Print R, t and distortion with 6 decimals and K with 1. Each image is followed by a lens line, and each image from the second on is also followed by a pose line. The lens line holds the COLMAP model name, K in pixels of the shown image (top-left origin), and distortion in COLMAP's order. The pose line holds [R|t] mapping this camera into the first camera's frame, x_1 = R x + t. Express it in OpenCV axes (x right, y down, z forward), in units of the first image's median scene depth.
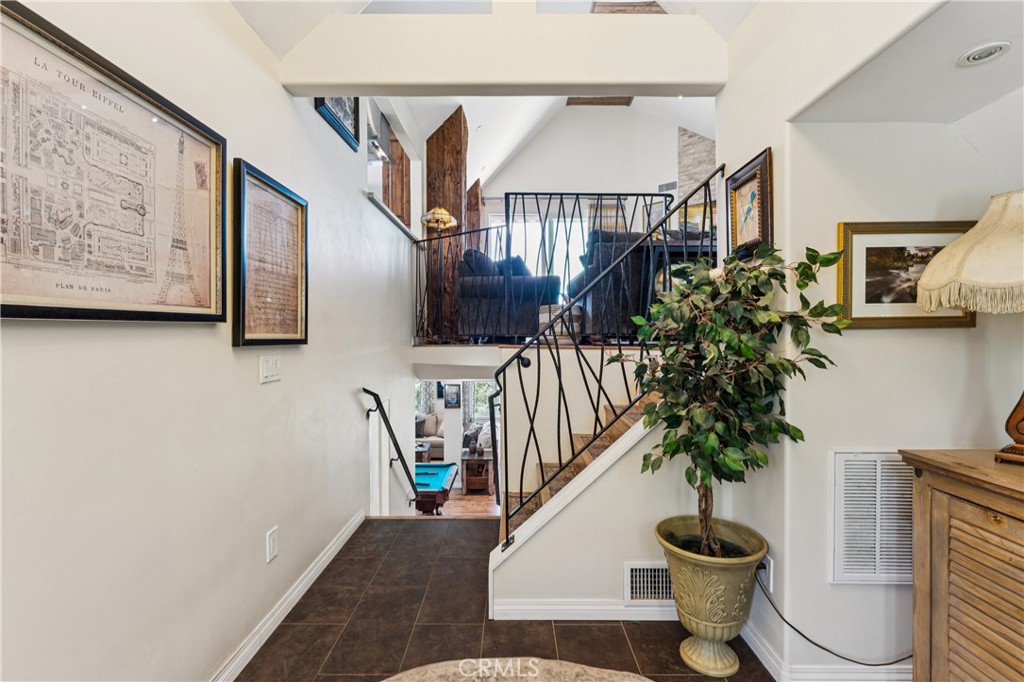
lens RADIAL K [[459.6, 0, 512.0], [0, 459.6, 341.0], [0, 0, 1]] dist [-0.000811, -0.000017]
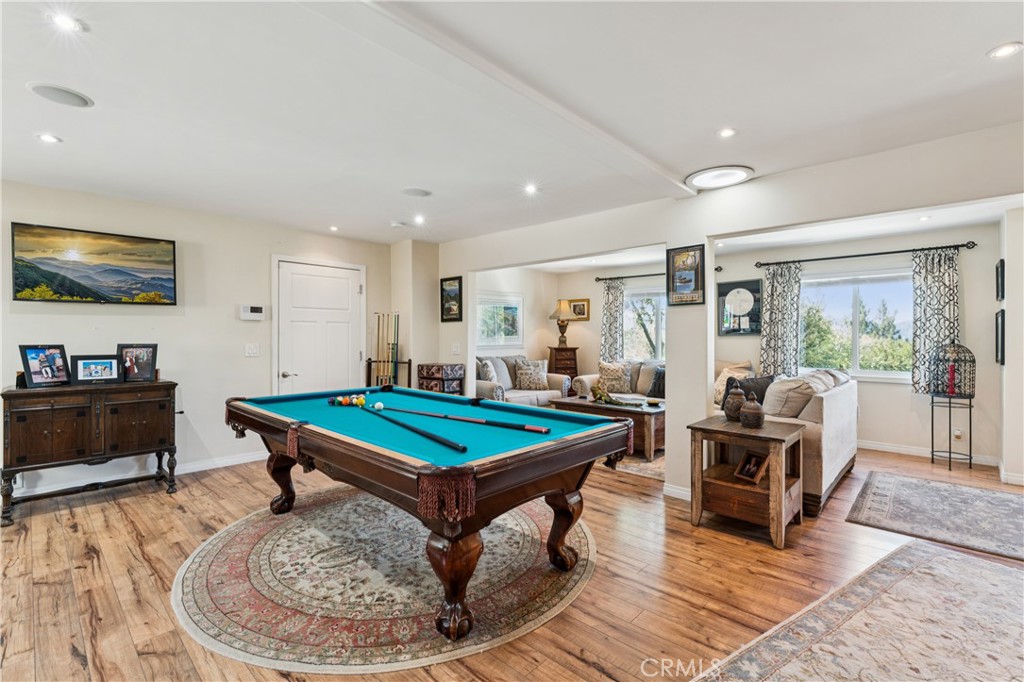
lens RADIAL K [[463.3, 0, 510.0], [0, 463.3, 337.8], [0, 0, 1]] dist [-0.000324, 0.000086]
pose [[0.733291, 0.008833, -0.679858, 0.038325], [-0.011106, 0.999938, 0.001013, 0.184143], [0.679824, 0.006808, 0.733343, 0.616730]]
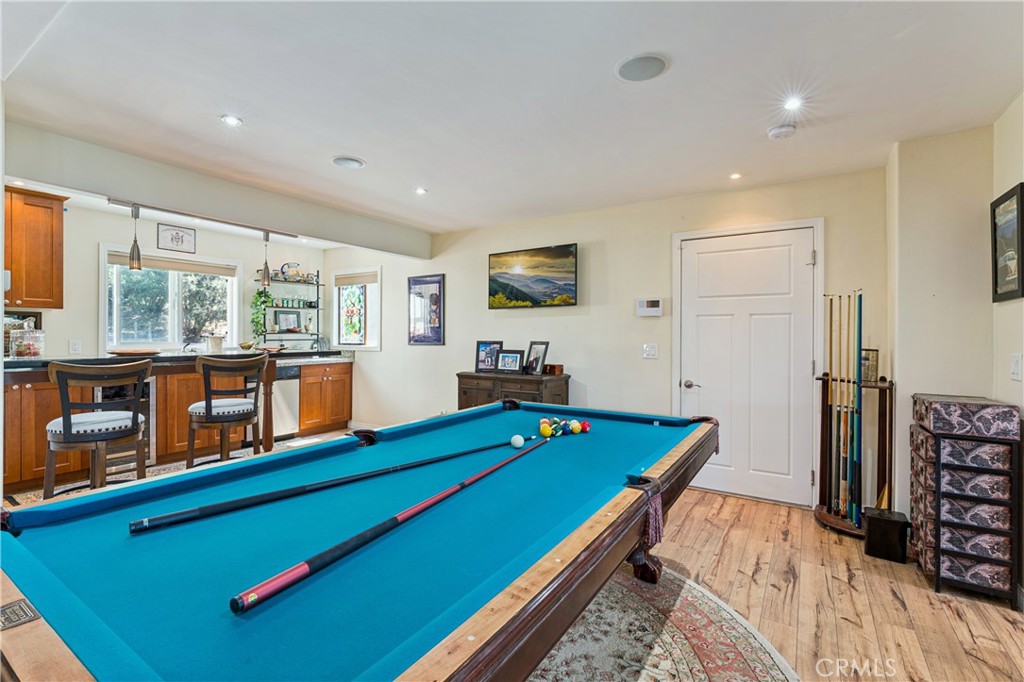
lens RADIAL K [[466.2, 0, 505.6], [0, 466.2, 332.0], [0, 0, 1]] dist [-0.001313, -0.000441]
pose [[-0.538356, -0.001513, -0.842716, -0.080896], [-0.007956, 0.999963, 0.003288, 0.182927], [0.842680, 0.008475, -0.538348, 0.941752]]
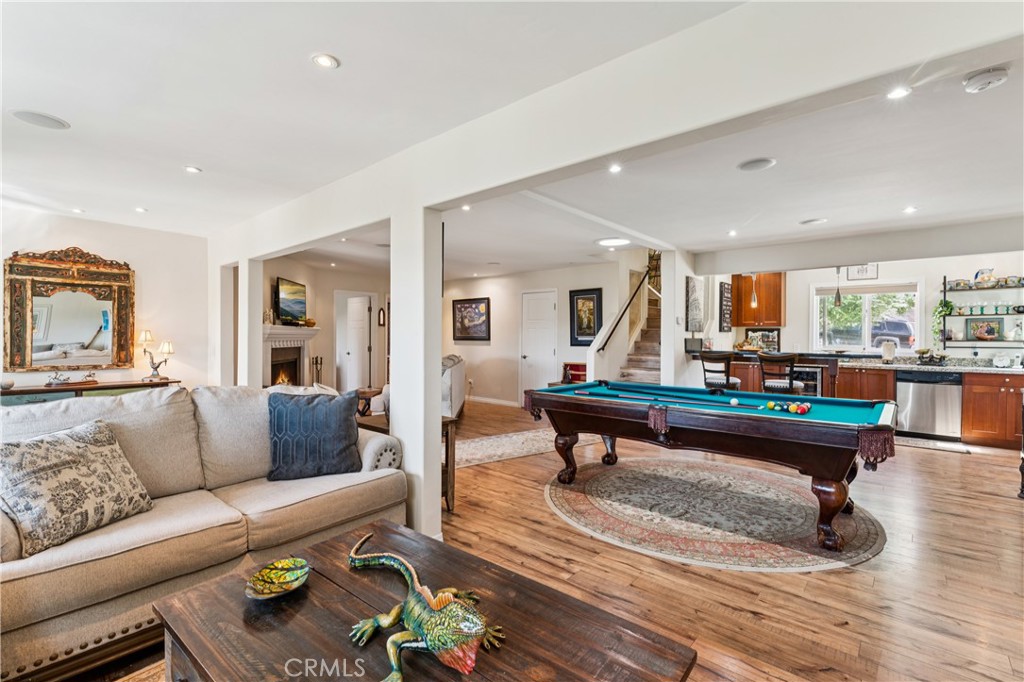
lens RADIAL K [[466.2, 0, 505.6], [0, 466.2, 332.0], [0, 0, 1]] dist [-0.001313, -0.000441]
pose [[-0.753116, 0.002927, 0.657882, -0.412779], [0.000741, 0.999993, -0.003601, 0.178444], [-0.657888, -0.002225, -0.753113, 1.271419]]
